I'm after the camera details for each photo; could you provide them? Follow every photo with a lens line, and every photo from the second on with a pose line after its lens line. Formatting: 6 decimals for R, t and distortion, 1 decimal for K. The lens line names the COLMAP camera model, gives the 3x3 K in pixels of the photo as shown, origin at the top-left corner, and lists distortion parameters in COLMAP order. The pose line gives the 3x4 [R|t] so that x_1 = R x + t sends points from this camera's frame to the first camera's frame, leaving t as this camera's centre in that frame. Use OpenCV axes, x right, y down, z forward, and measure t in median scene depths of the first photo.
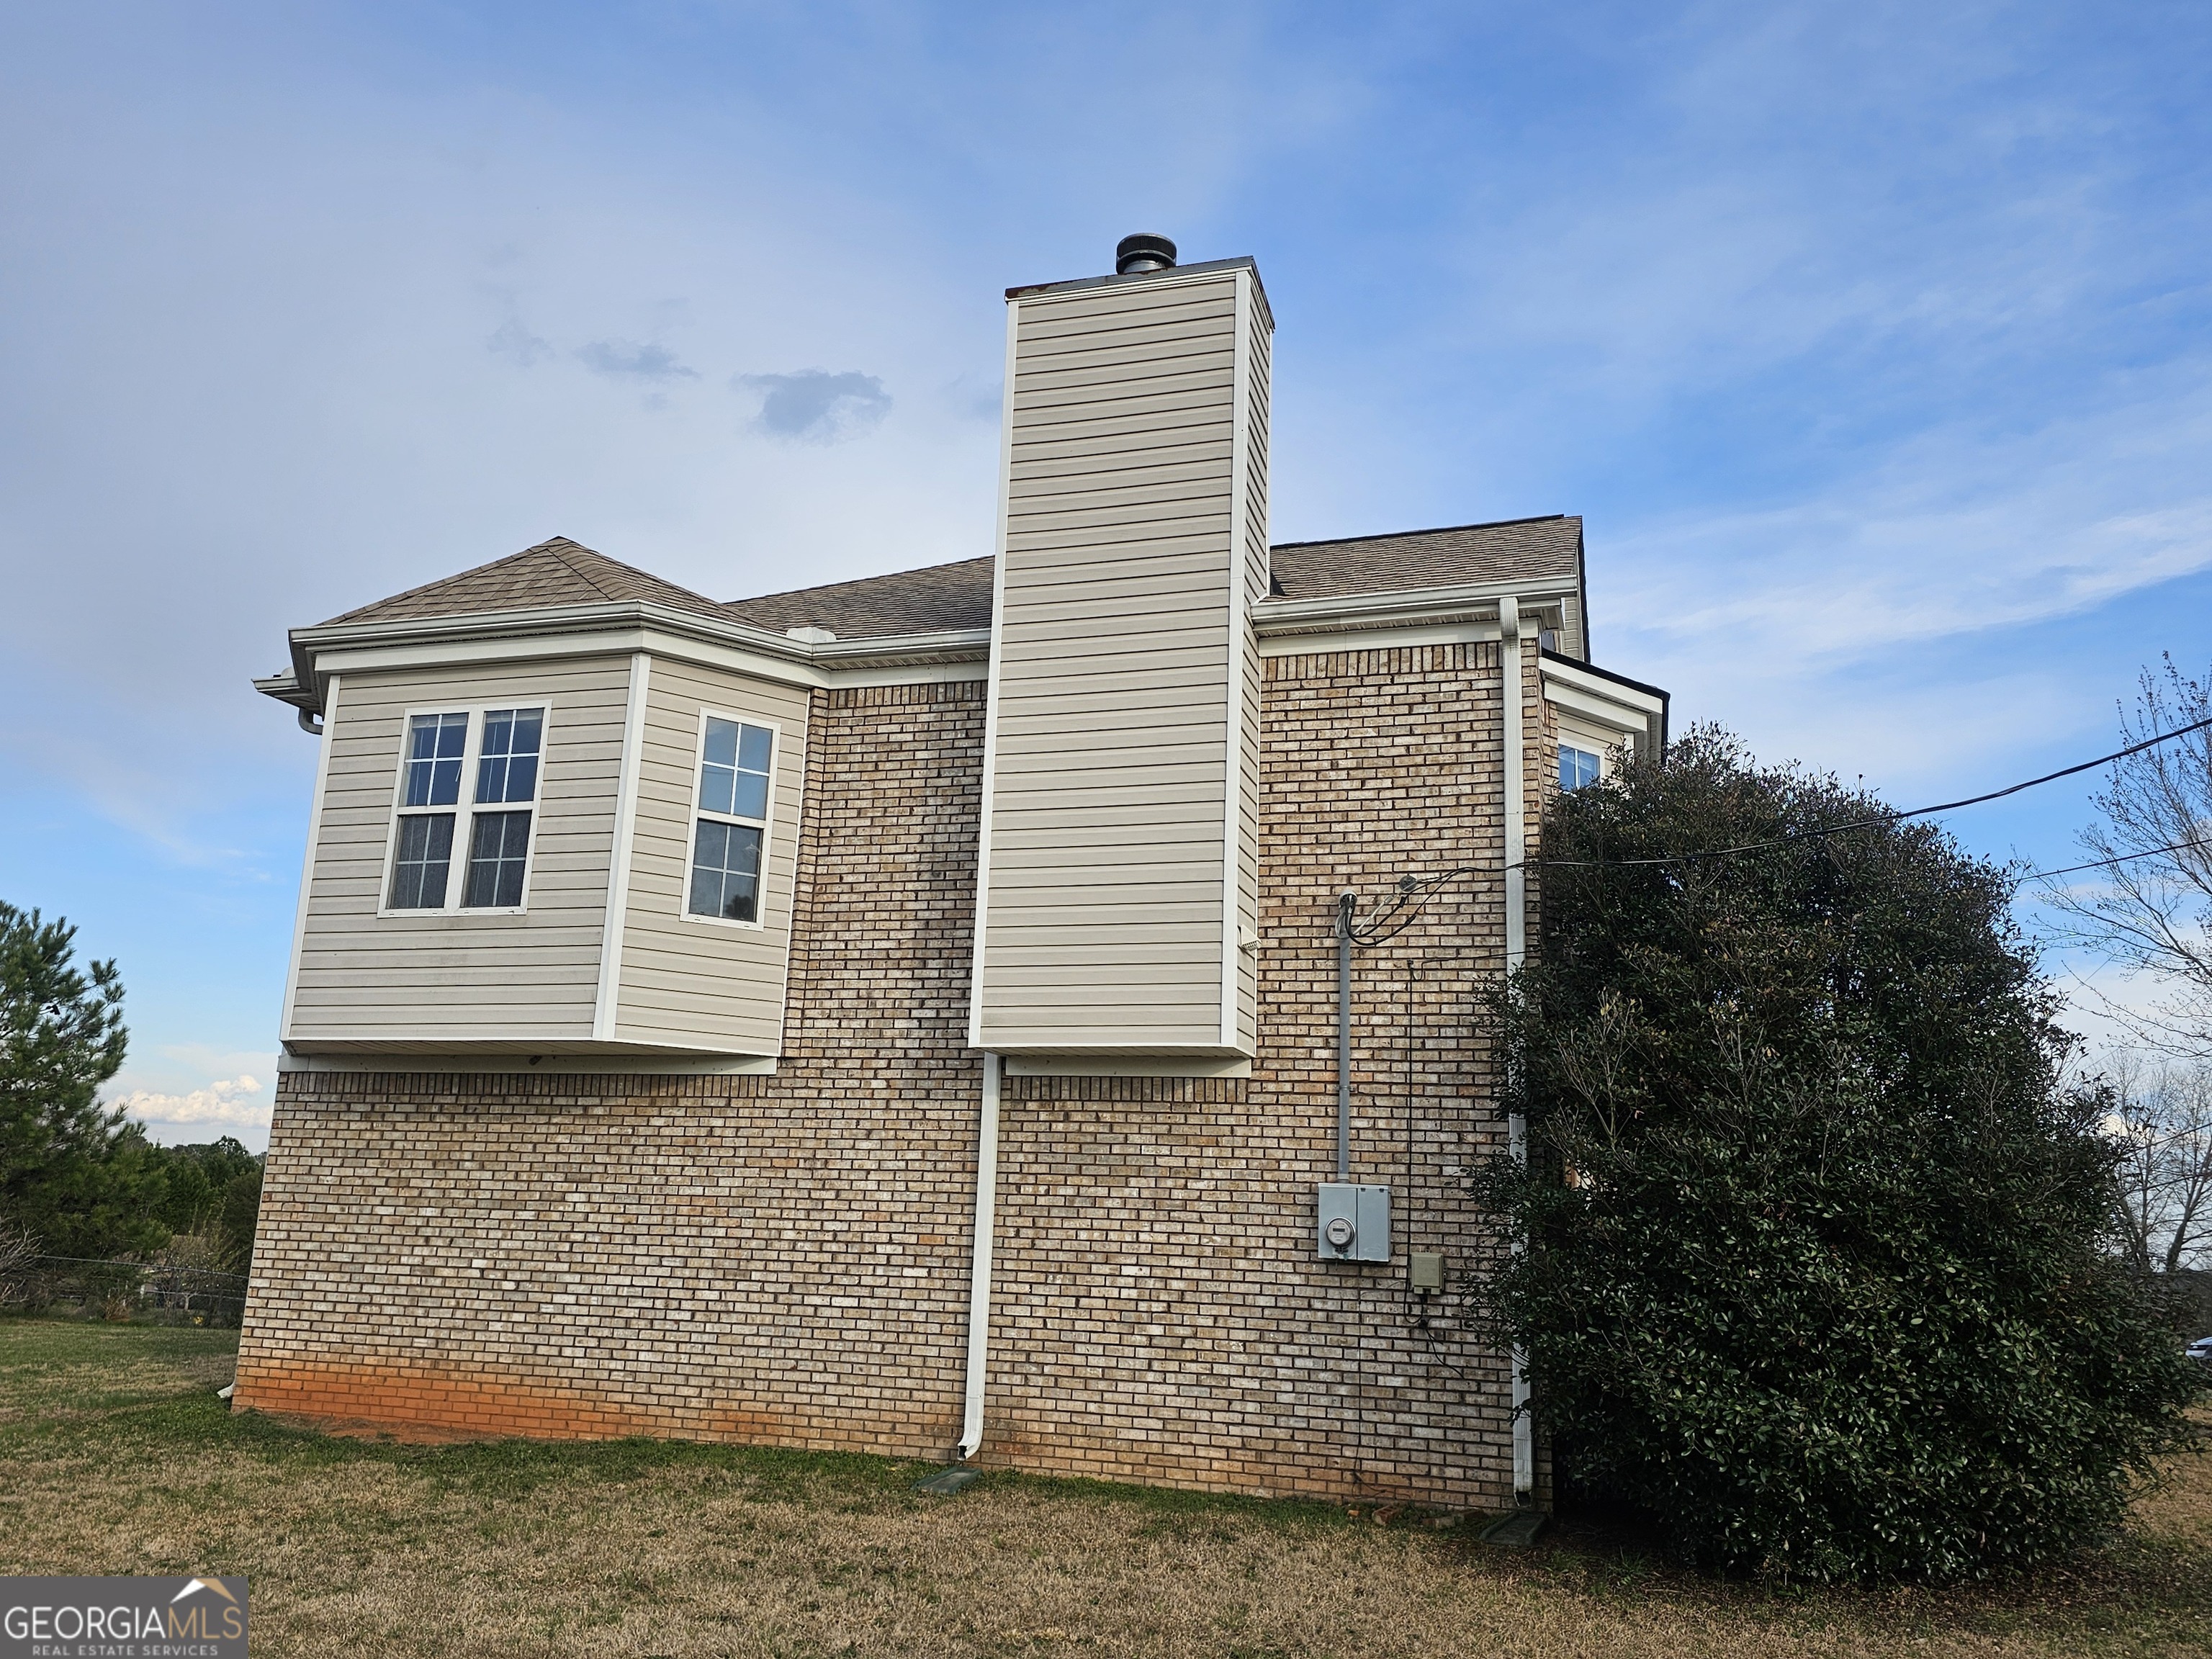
lens RADIAL K [[1721.2, 0, 1122.9], [0, 1721.2, 824.6], [0, 0, 1]] dist [0.063537, -0.083767]
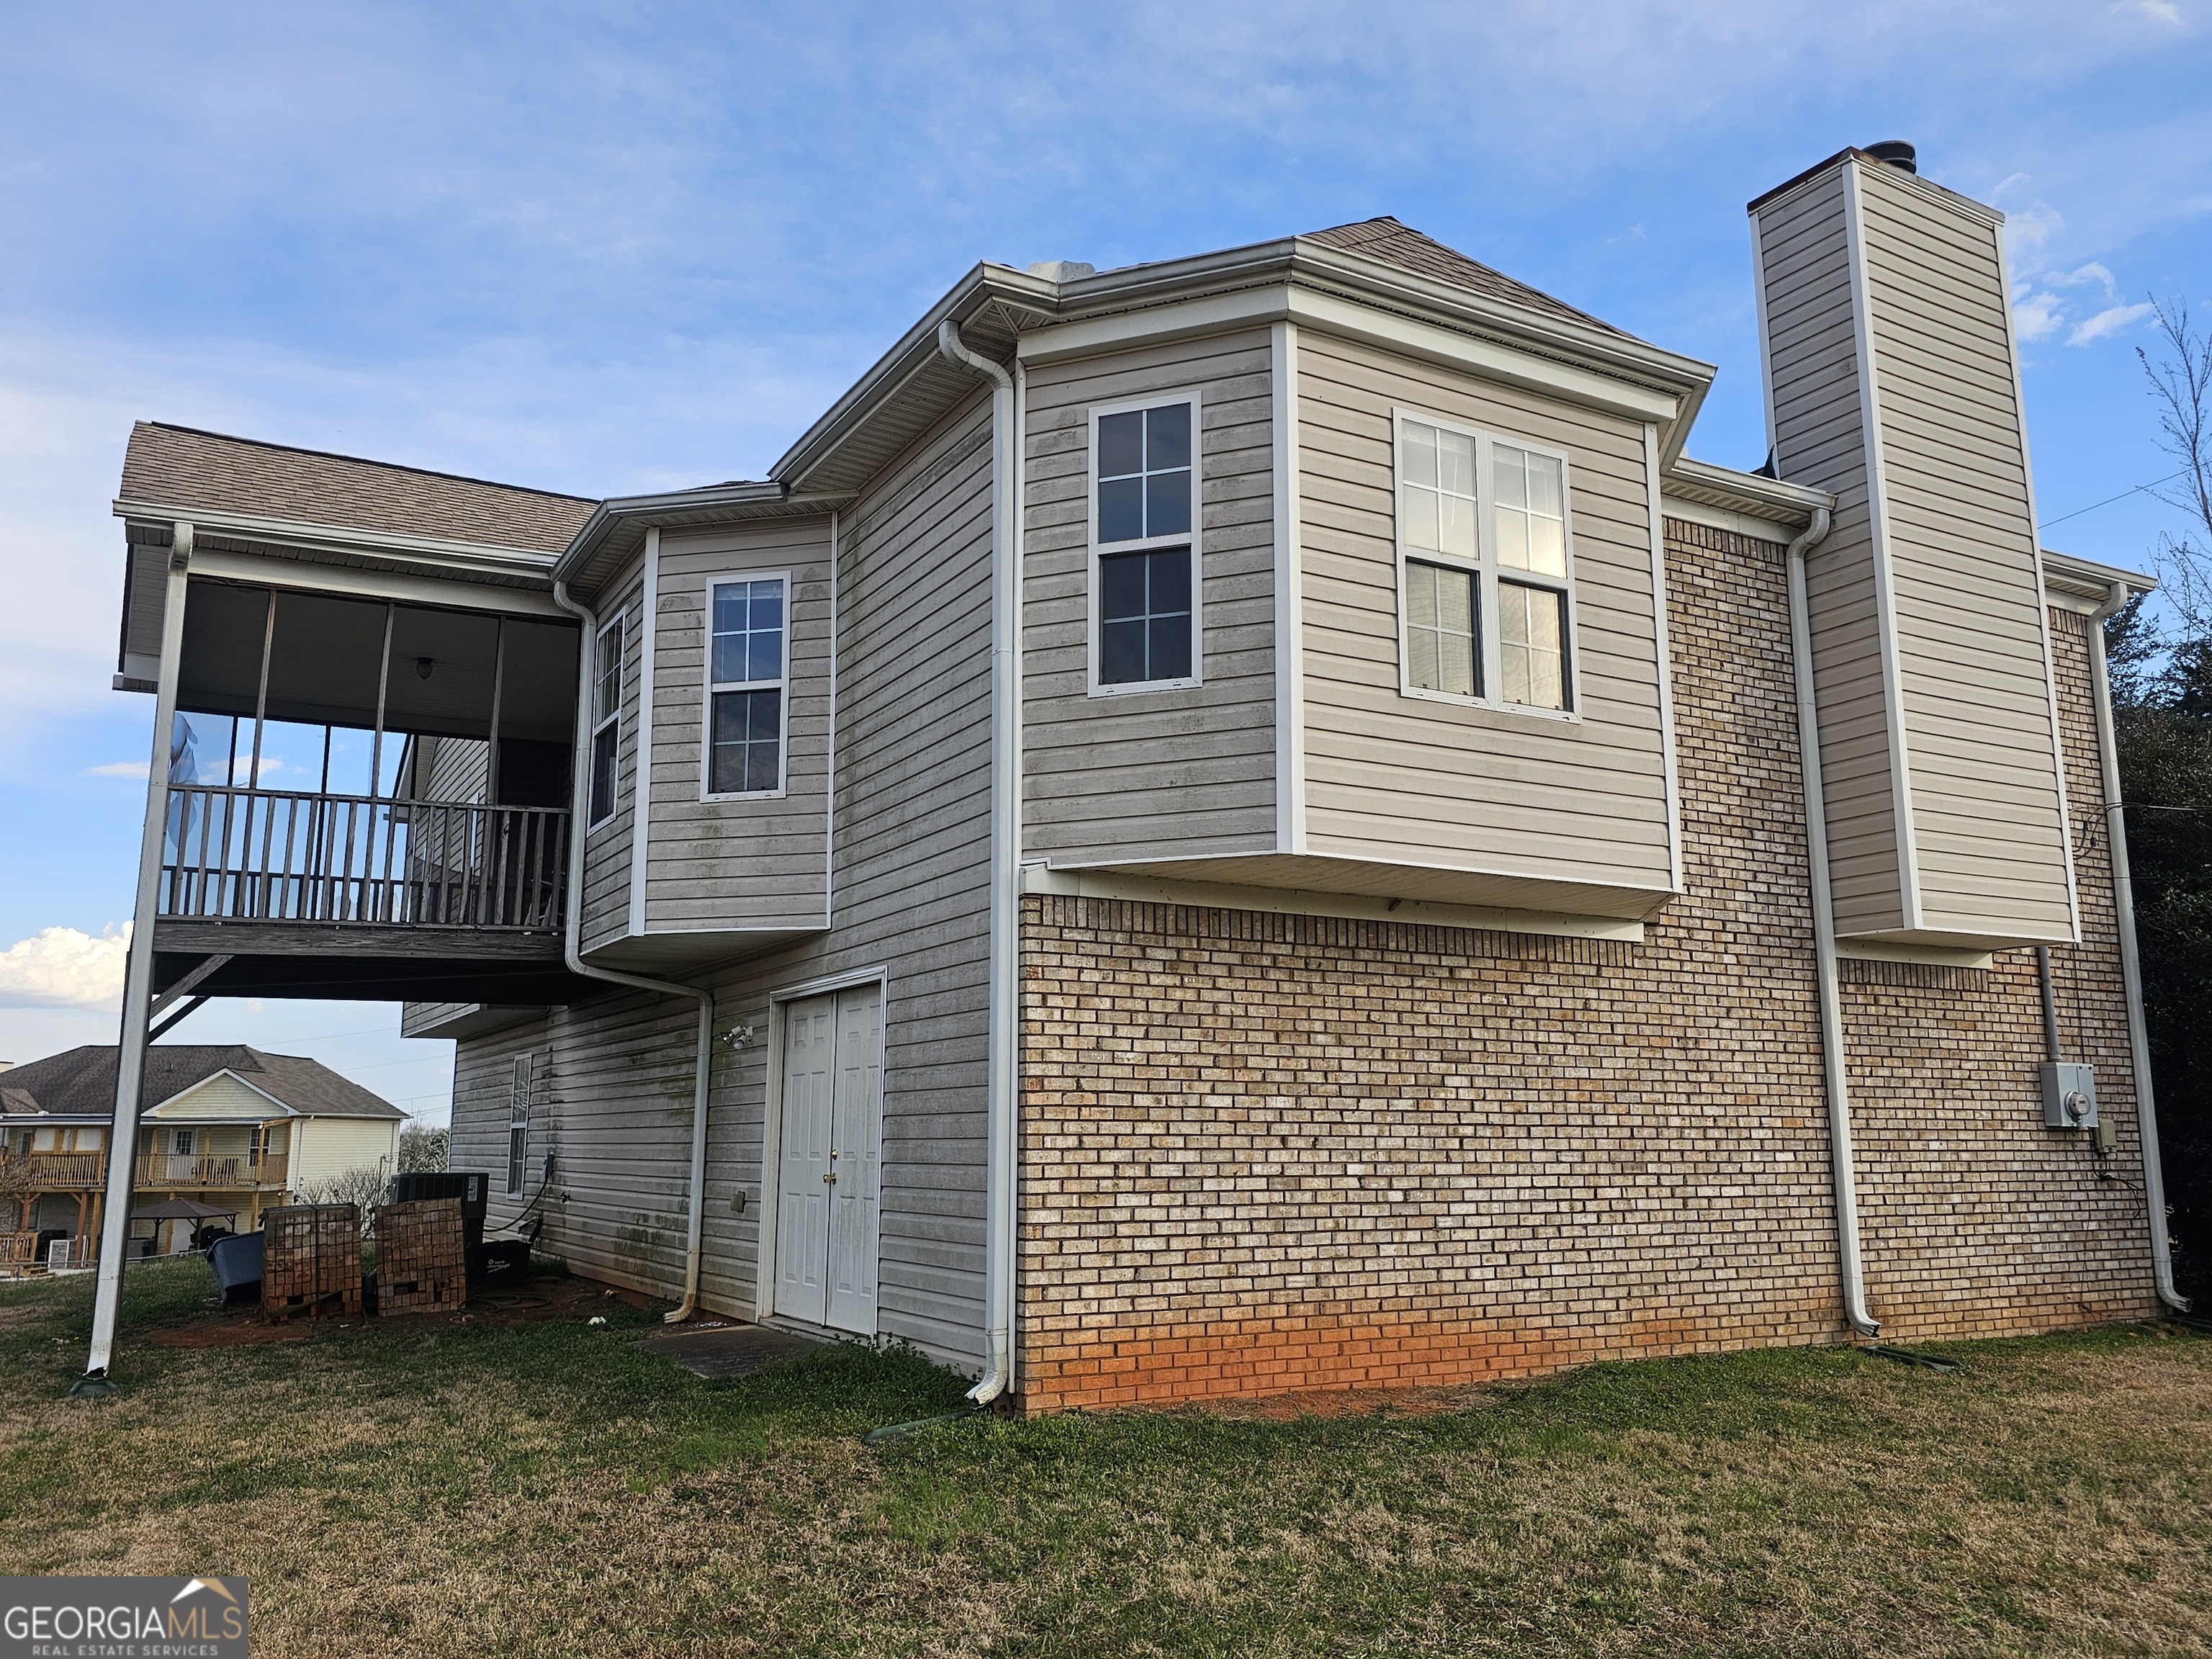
lens RADIAL K [[1721.2, 0, 1113.4], [0, 1721.2, 821.5], [0, 0, 1]] dist [0.063537, -0.083767]
pose [[0.668173, 0.099110, 0.737375, -1.018049], [-0.148126, 0.988968, 0.001298, 0.120926], [-0.729111, -0.110092, 0.675482, 0.599887]]
